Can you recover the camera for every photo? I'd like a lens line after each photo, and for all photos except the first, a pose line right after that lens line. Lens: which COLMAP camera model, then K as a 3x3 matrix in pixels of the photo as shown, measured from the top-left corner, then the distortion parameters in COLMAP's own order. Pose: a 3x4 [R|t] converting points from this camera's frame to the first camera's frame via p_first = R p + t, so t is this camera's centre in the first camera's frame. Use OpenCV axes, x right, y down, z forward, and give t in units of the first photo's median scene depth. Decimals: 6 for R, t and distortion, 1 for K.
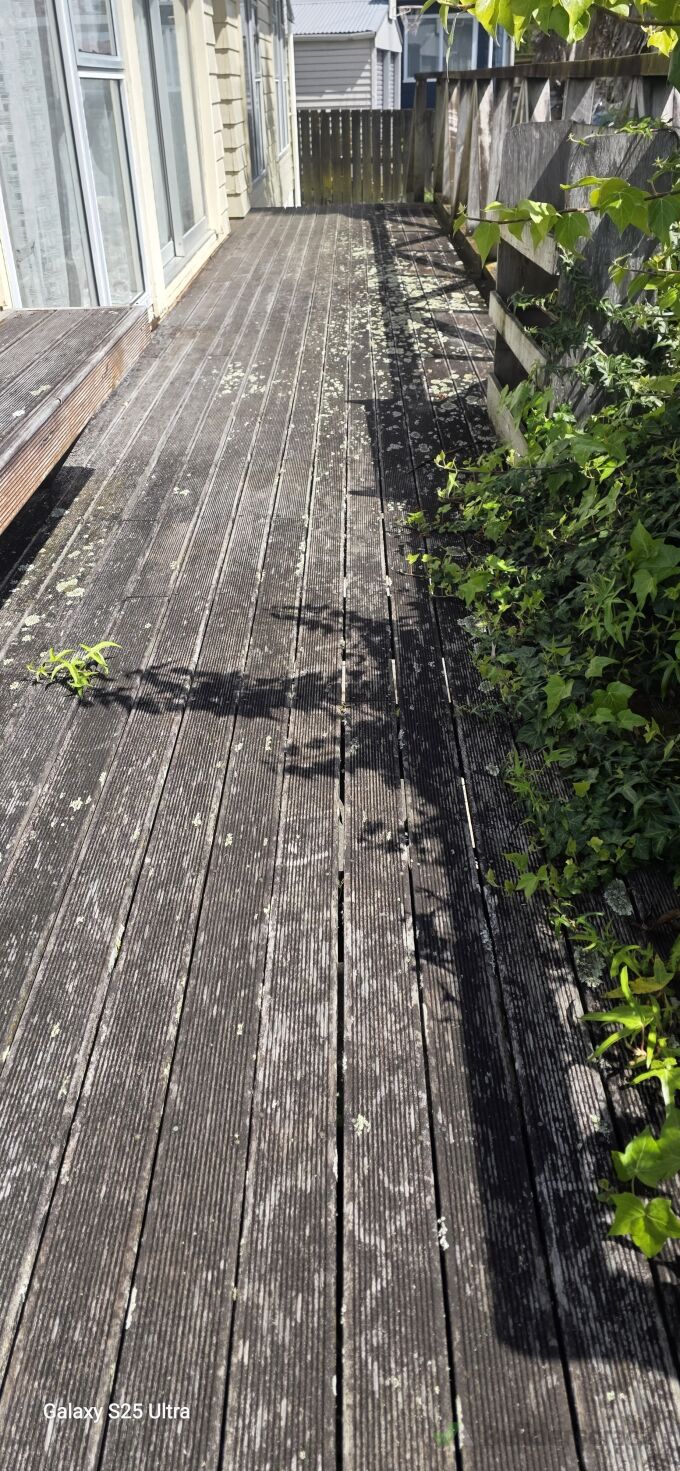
lens RADIAL K [[984.9, 0, 334.0], [0, 984.9, 729.5], [0, 0, 1]] dist [0.061045, -0.059003]
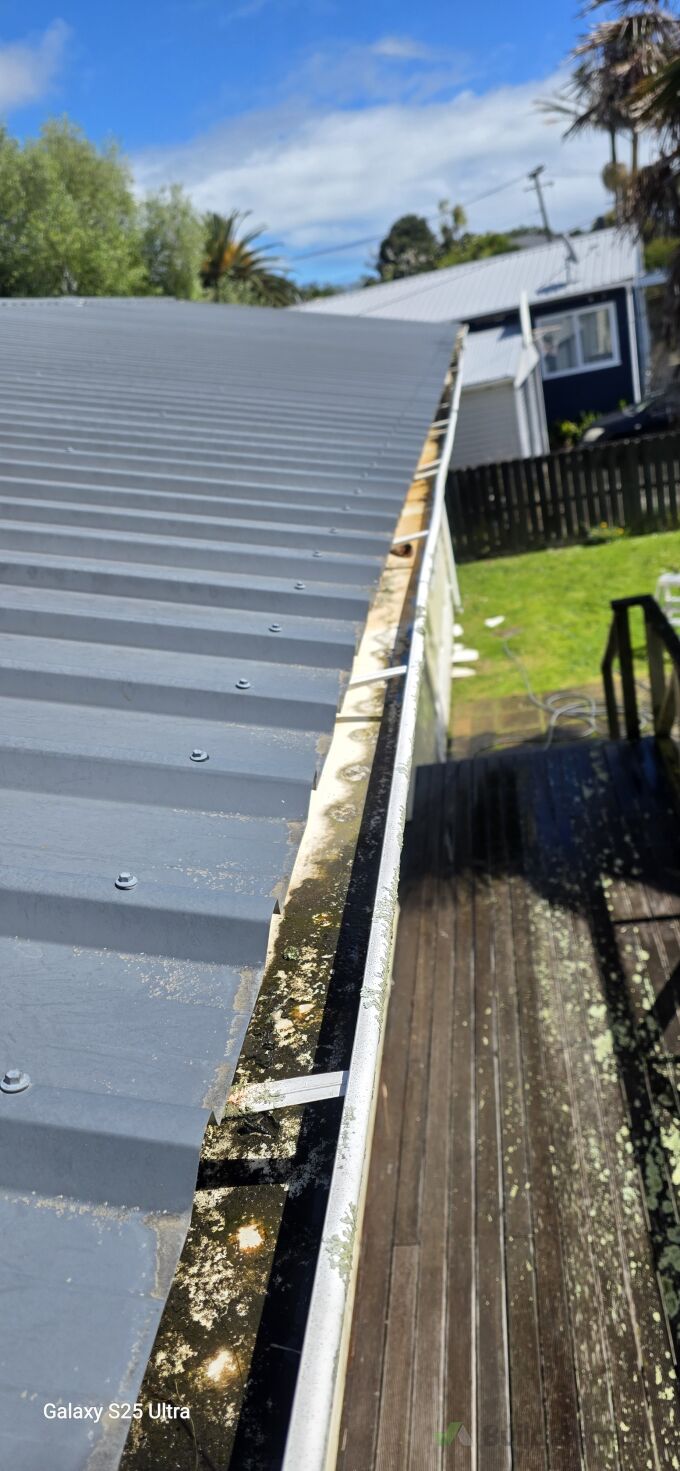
lens RADIAL K [[984.9, 0, 334.0], [0, 984.9, 729.5], [0, 0, 1]] dist [0.061045, -0.059003]
pose [[0.978337, -0.117027, -0.170764, -0.009055], [0.084795, 0.979045, -0.185150, -0.432362], [0.188854, 0.166659, 0.967760, 0.233472]]
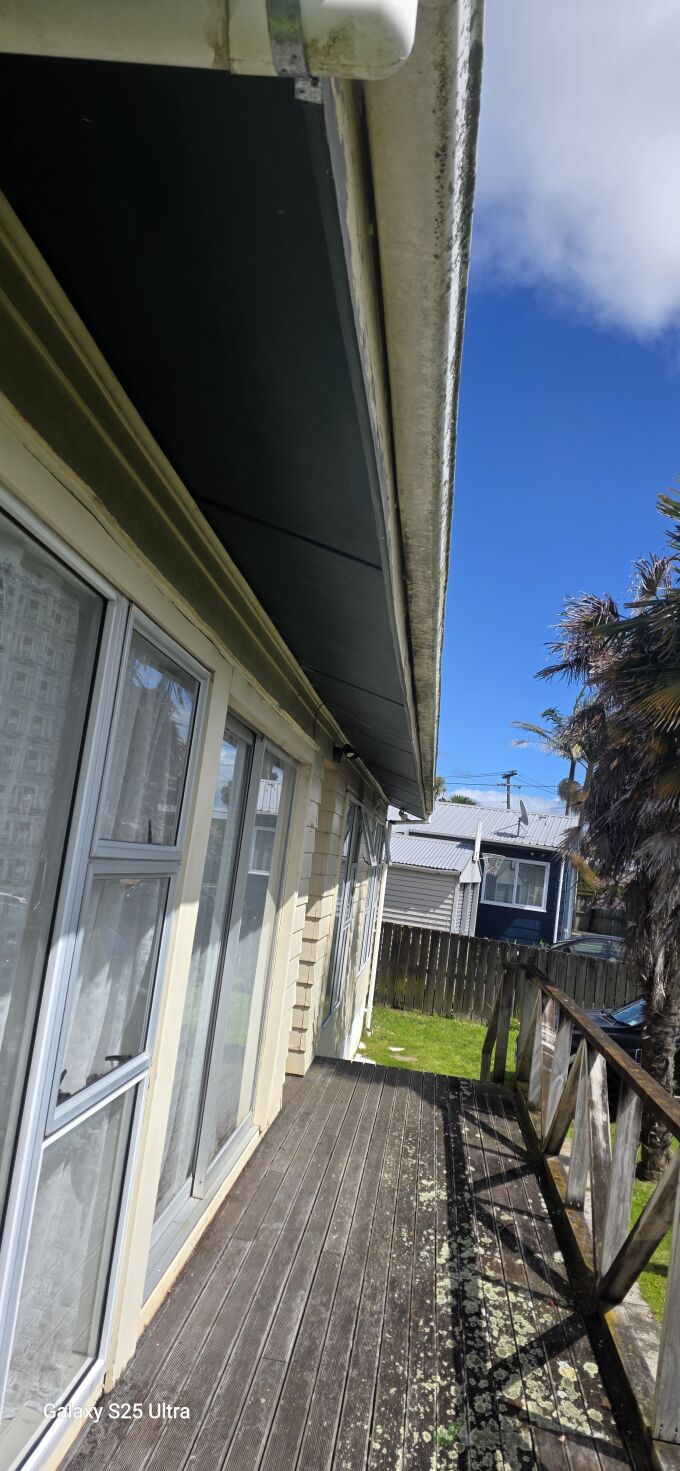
lens RADIAL K [[971.2, 0, 345.8], [0, 971.2, 728.5], [0, 0, 1]] dist [0.006135, -0.003585]
pose [[0.985232, 0.143397, -0.093567, -0.014882], [-0.169755, 0.746625, -0.643222, -0.182576], [-0.022376, 0.649607, 0.759941, 0.126146]]
